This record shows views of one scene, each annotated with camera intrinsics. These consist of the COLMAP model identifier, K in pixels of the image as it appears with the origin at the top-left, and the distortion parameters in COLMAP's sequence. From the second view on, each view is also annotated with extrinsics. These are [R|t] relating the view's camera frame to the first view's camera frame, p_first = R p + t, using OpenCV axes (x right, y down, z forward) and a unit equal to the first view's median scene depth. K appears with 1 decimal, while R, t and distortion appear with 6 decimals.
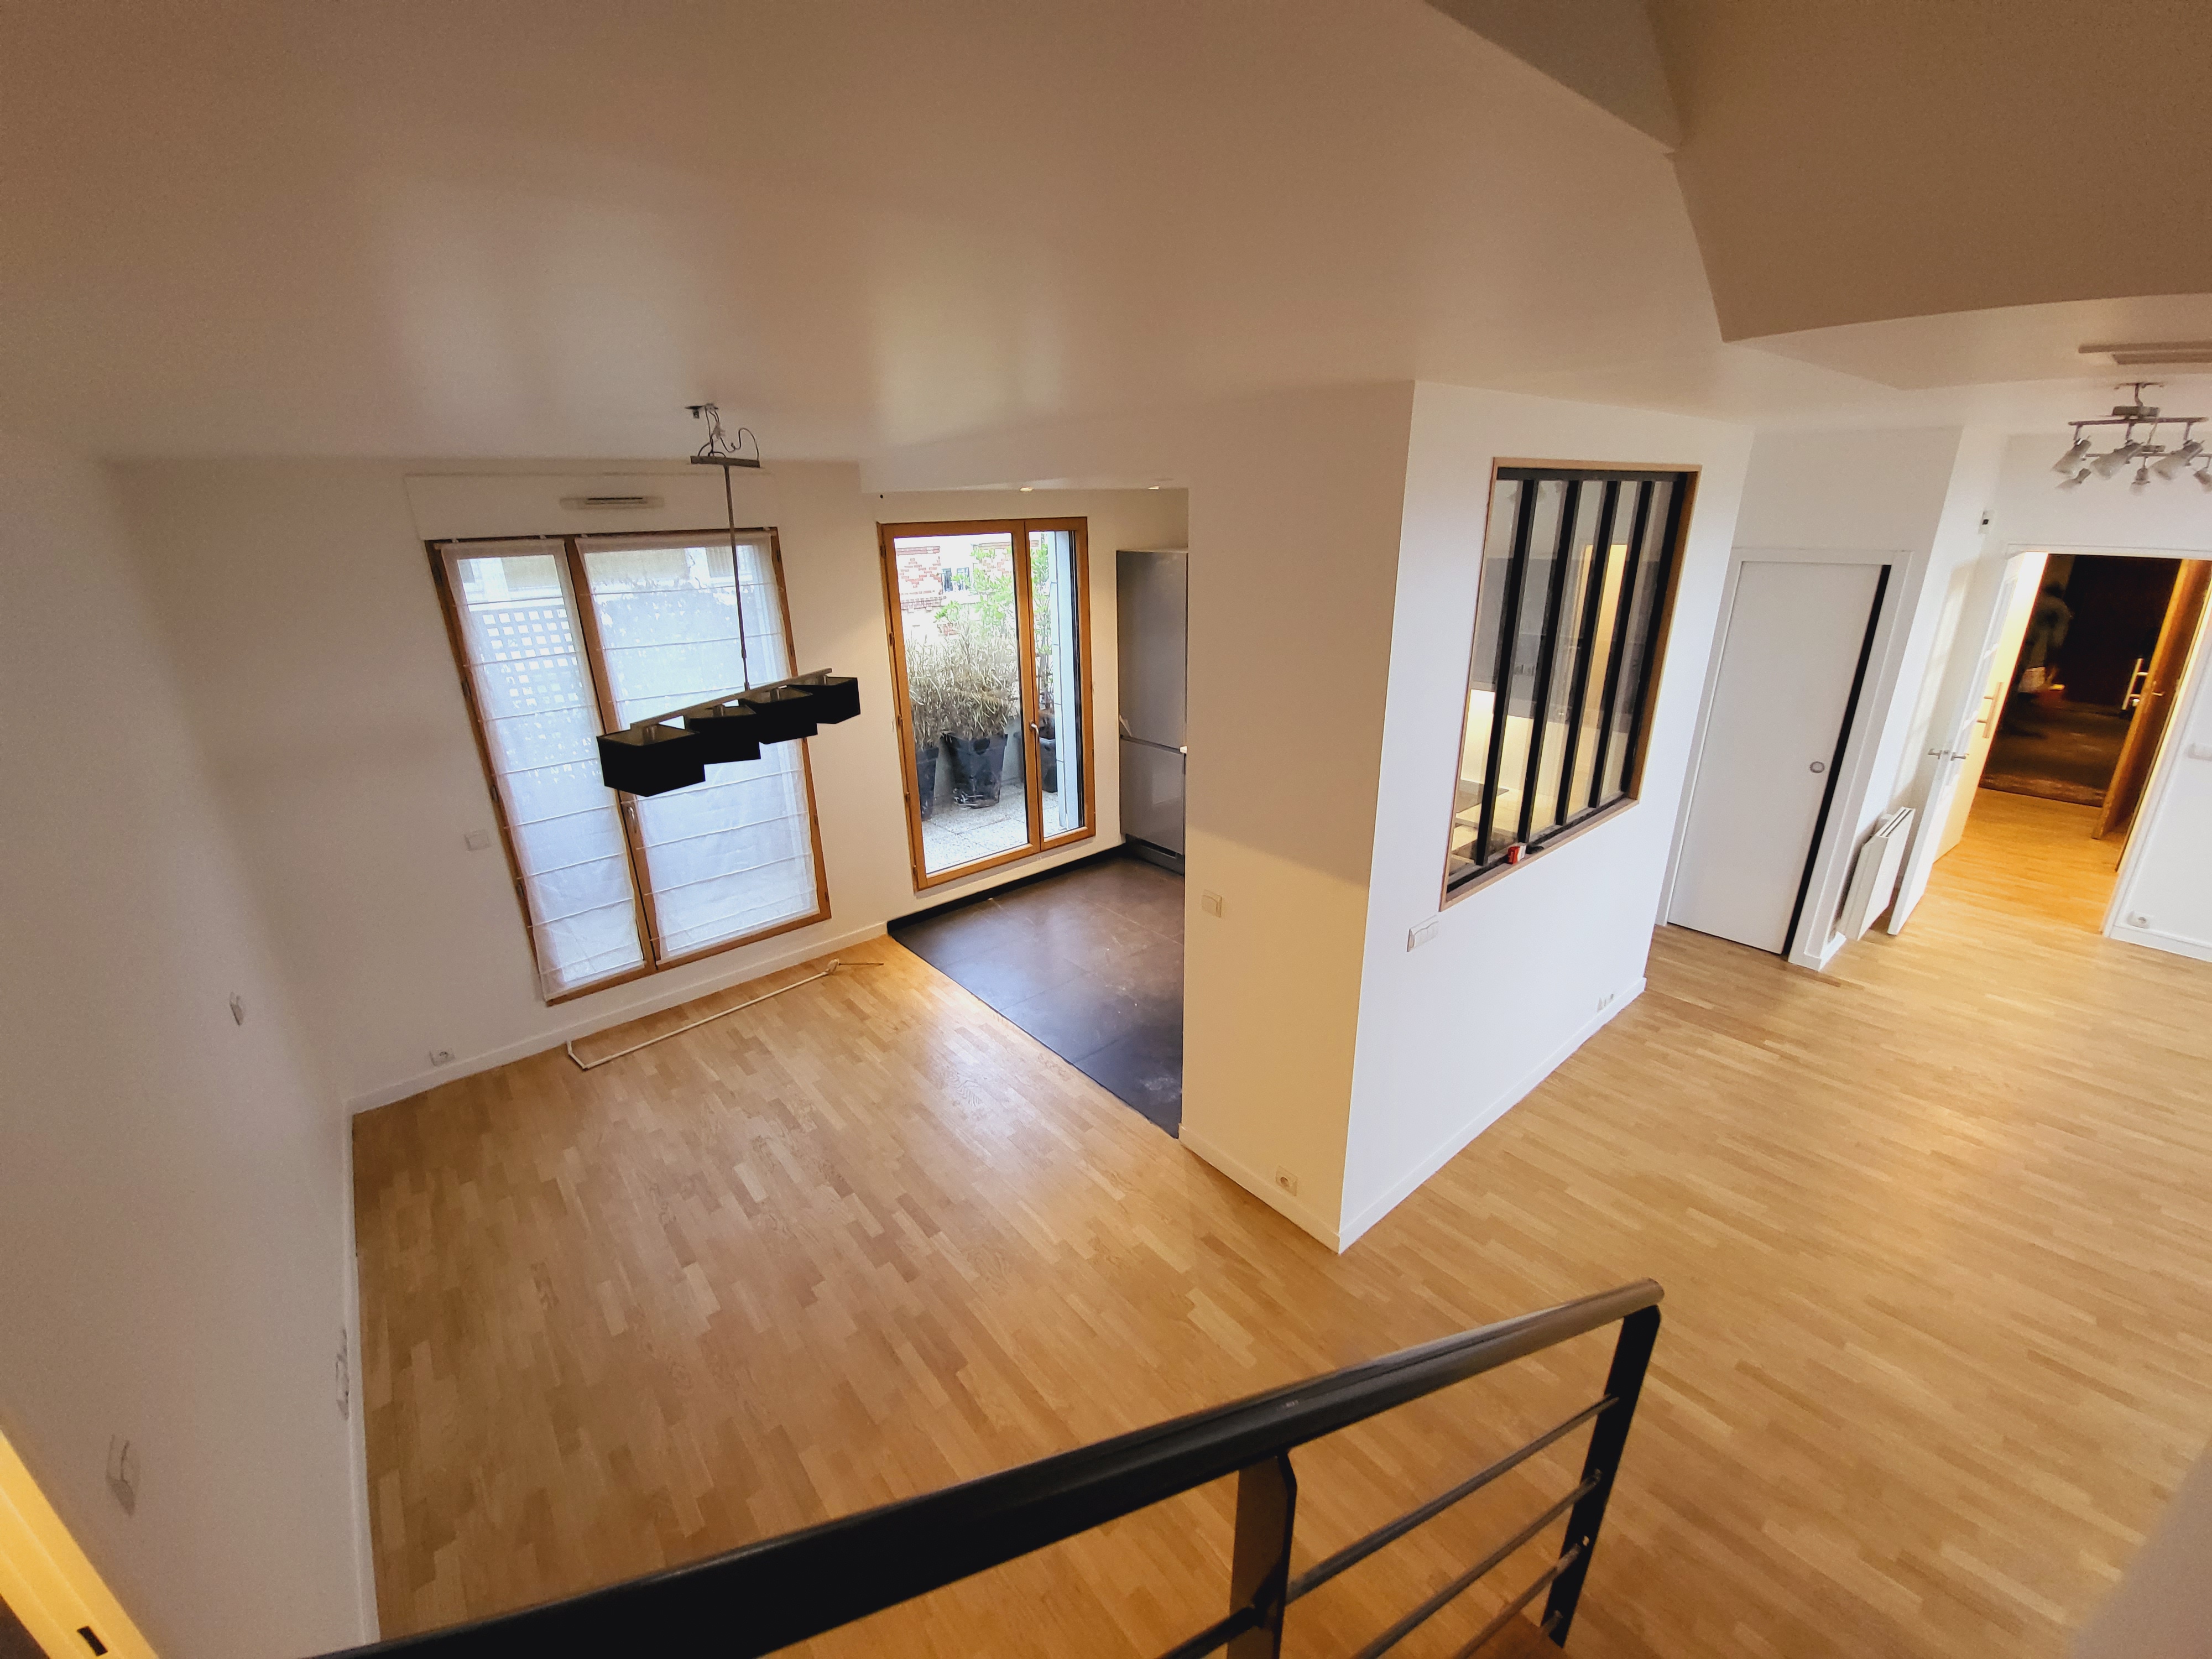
lens RADIAL K [[841.8, 0, 1061.8], [0, 841.8, 841.3], [0, 0, 1]] dist [-0.004013, -0.007305]
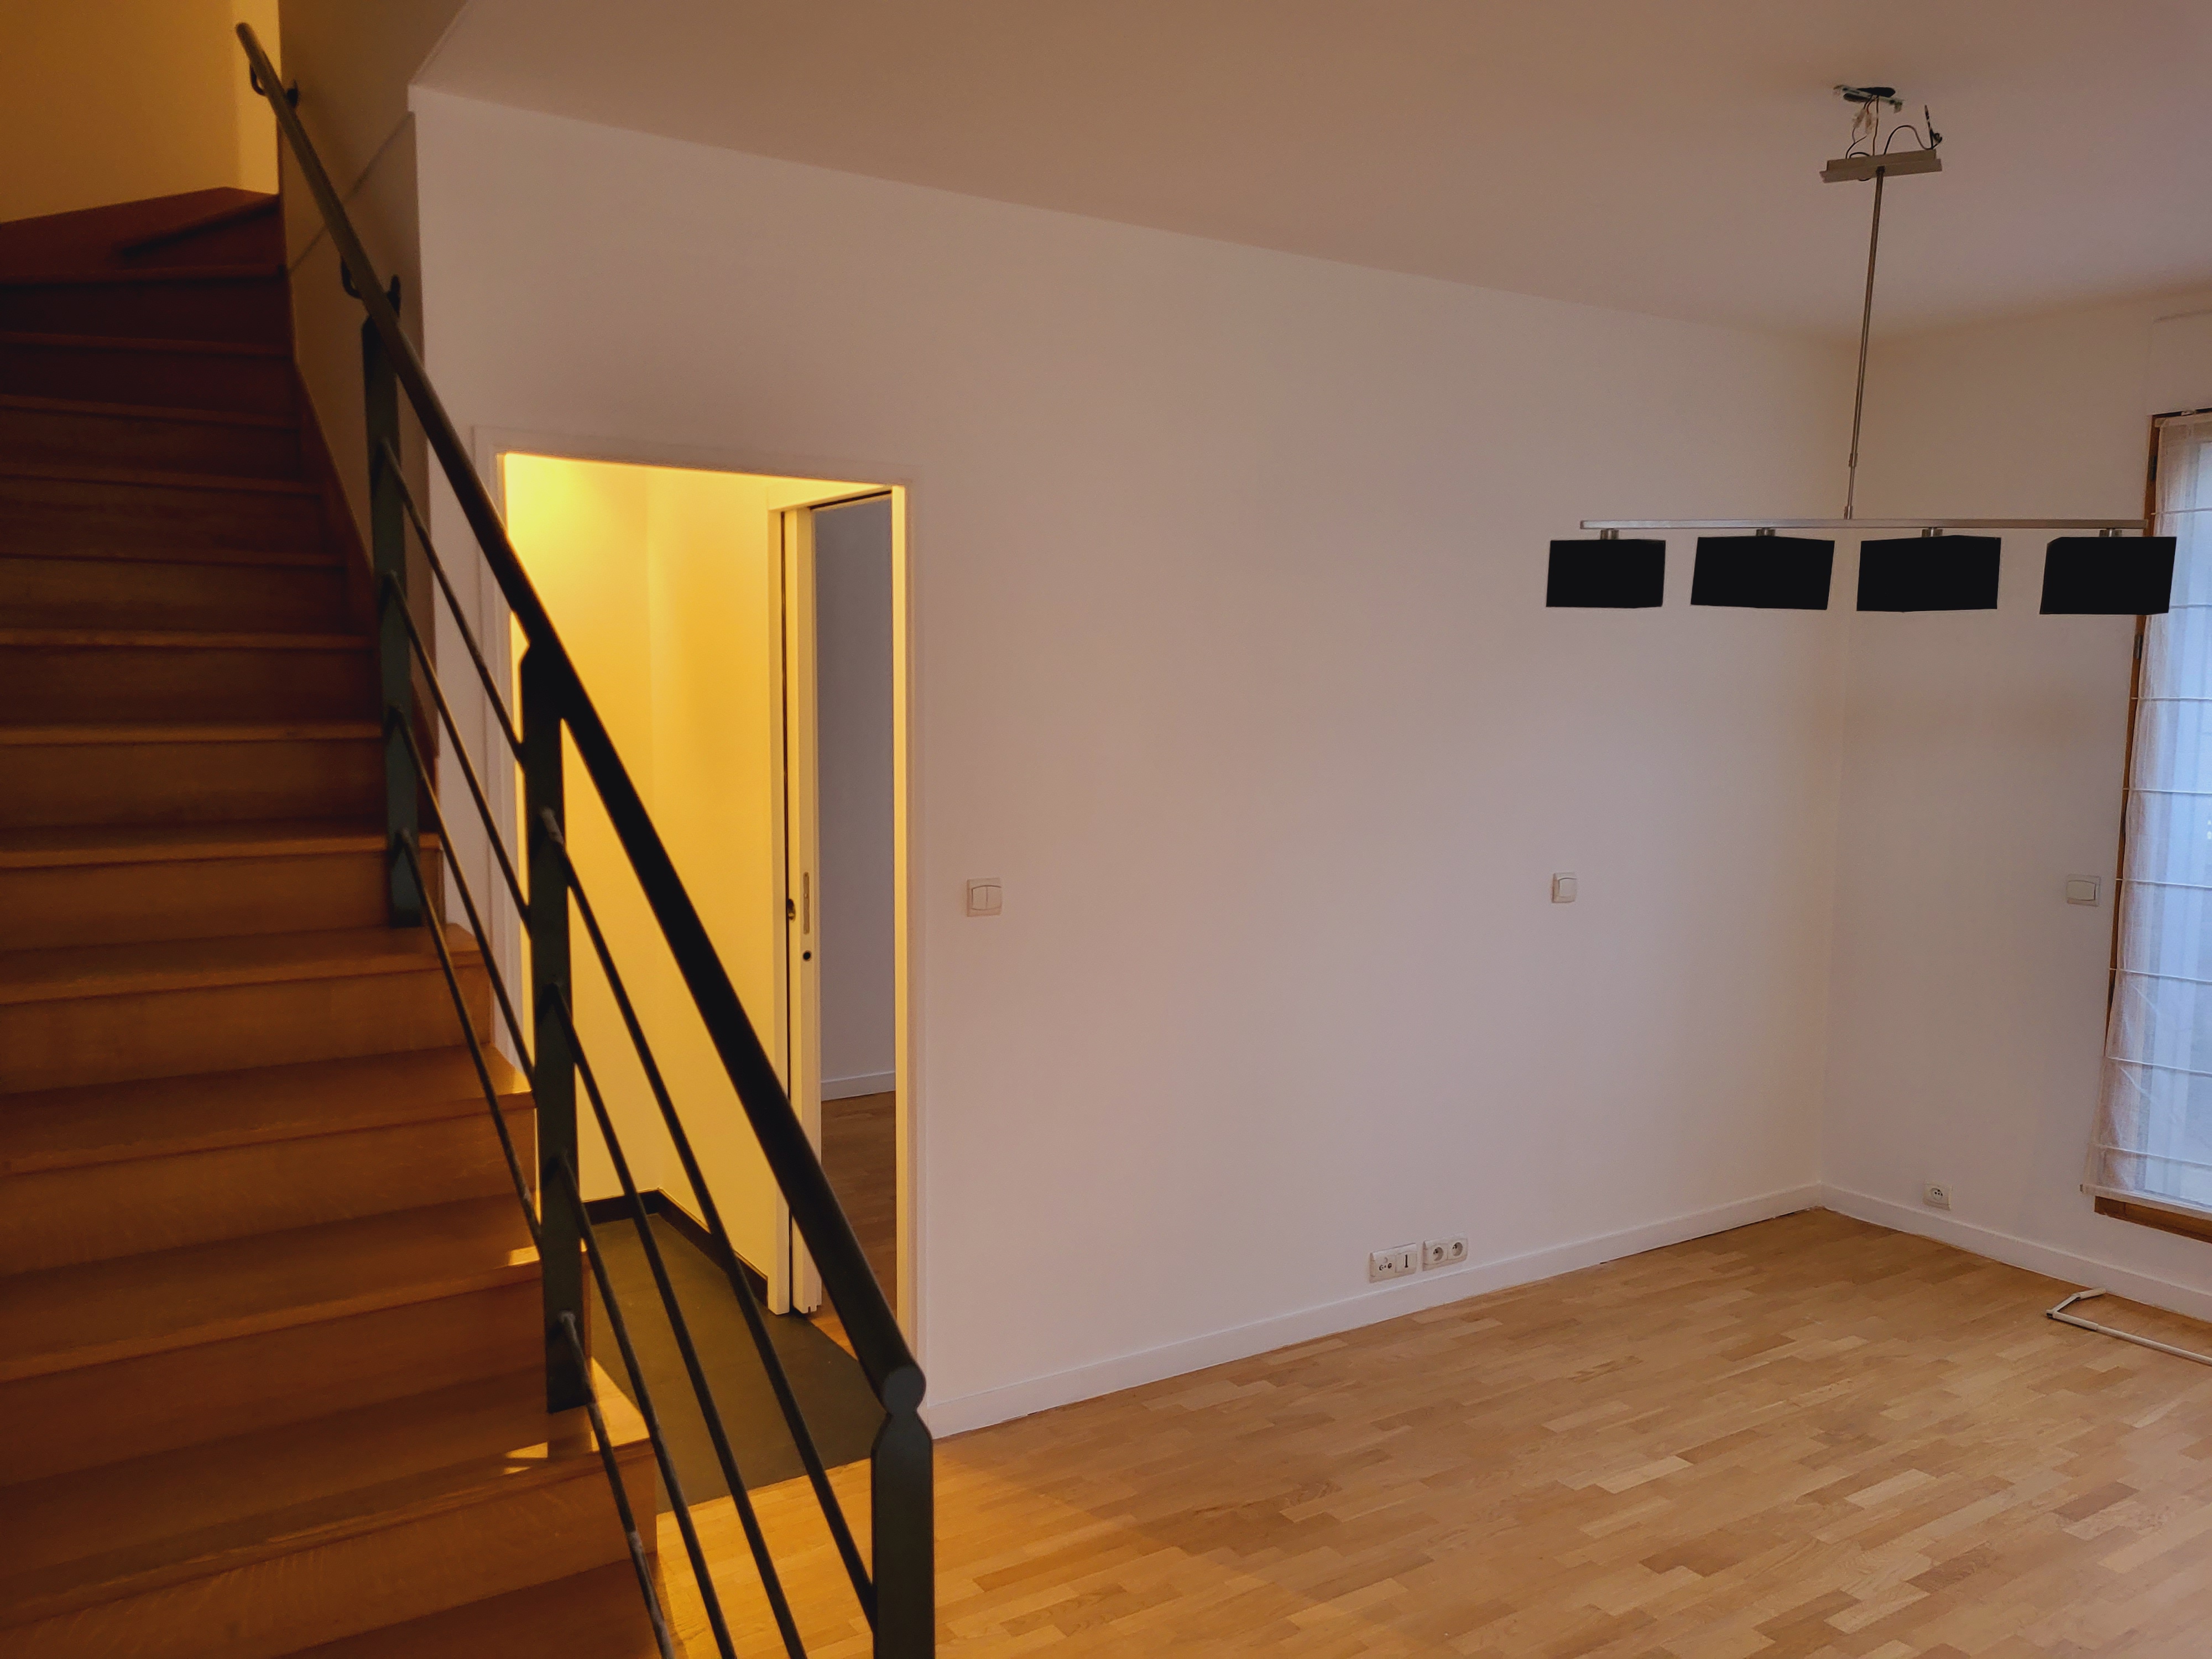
lens RADIAL K [[1592.5, 0, 1106.0], [0, 1592.5, 829.5], [0, 0, 1]] dist [0.005158, 0.001725]
pose [[-0.086422, 0.133331, -0.987296, 0.602672], [-0.350789, 0.923468, 0.155417, 0.032984], [0.932458, 0.359765, -0.033037, 0.403153]]
